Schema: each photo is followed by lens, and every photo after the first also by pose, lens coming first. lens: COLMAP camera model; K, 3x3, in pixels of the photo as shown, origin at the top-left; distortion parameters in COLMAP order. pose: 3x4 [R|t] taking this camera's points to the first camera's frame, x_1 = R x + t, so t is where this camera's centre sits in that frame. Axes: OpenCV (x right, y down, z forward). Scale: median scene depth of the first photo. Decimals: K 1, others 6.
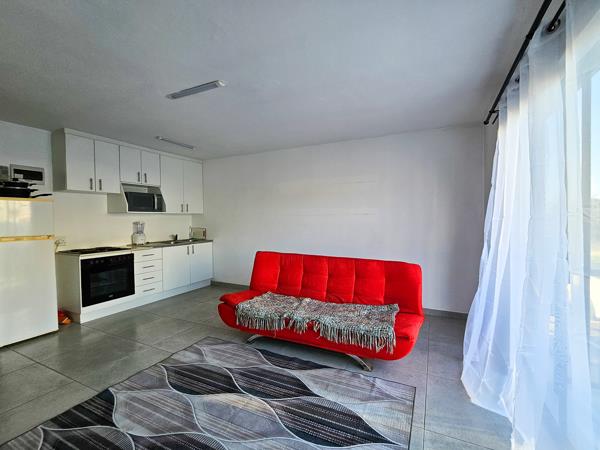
lens RADIAL K [[238.2, 0, 309.9], [0, 238.2, 219.0], [0, 0, 1]] dist [-0.003700, -0.000701]
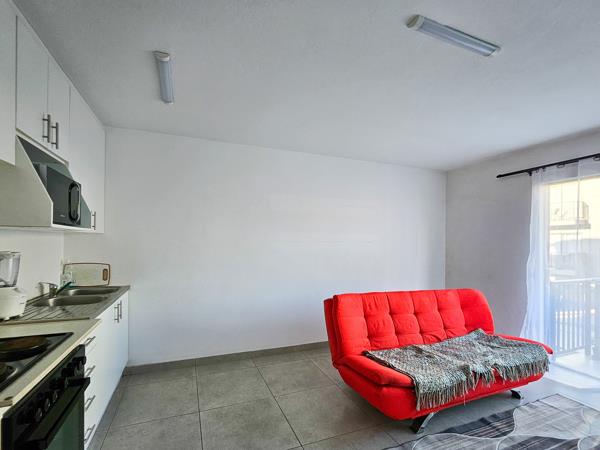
lens RADIAL K [[264.3, 0, 268.8], [0, 264.3, 237.8], [0, 0, 1]] dist [0.003257, -0.002139]
pose [[0.738681, 0.023523, 0.673645, -1.123800], [-0.013892, 0.999710, -0.019676, -0.015593], [-0.673912, 0.005176, 0.738793, 0.736786]]
